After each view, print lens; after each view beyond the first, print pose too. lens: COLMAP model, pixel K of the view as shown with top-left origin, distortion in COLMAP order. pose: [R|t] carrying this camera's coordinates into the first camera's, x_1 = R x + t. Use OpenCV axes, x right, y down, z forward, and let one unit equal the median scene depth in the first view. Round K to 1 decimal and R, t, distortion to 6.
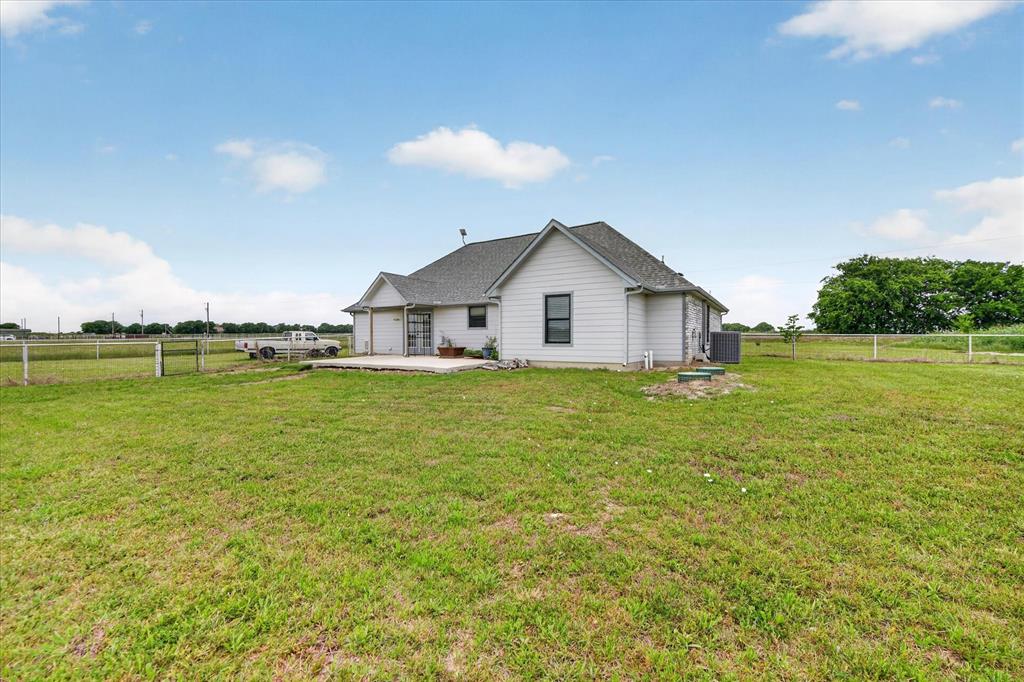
lens RADIAL K [[409.3, 0, 515.6], [0, 409.3, 340.2], [0, 0, 1]] dist [0.003886, -0.000318]
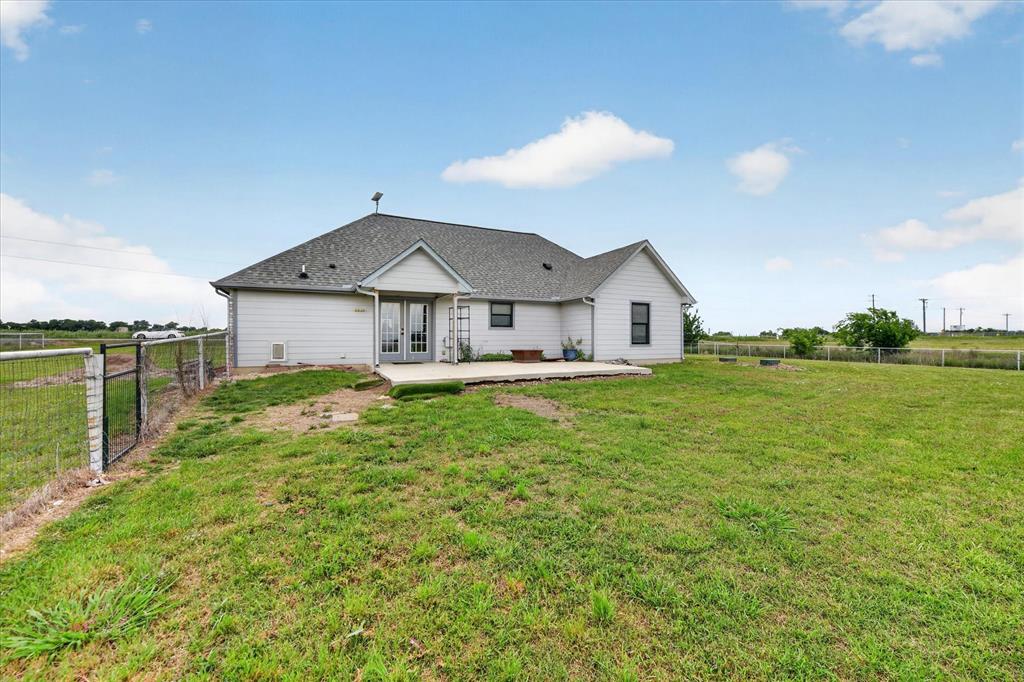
lens RADIAL K [[409.3, 0, 514.8], [0, 409.3, 340.0], [0, 0, 1]] dist [0.003886, -0.000318]
pose [[0.525850, 0.000294, 0.850577, -0.842244], [0.000416, 1.000000, -0.000603, -0.002524], [-0.850577, 0.000670, 0.525850, 0.523891]]
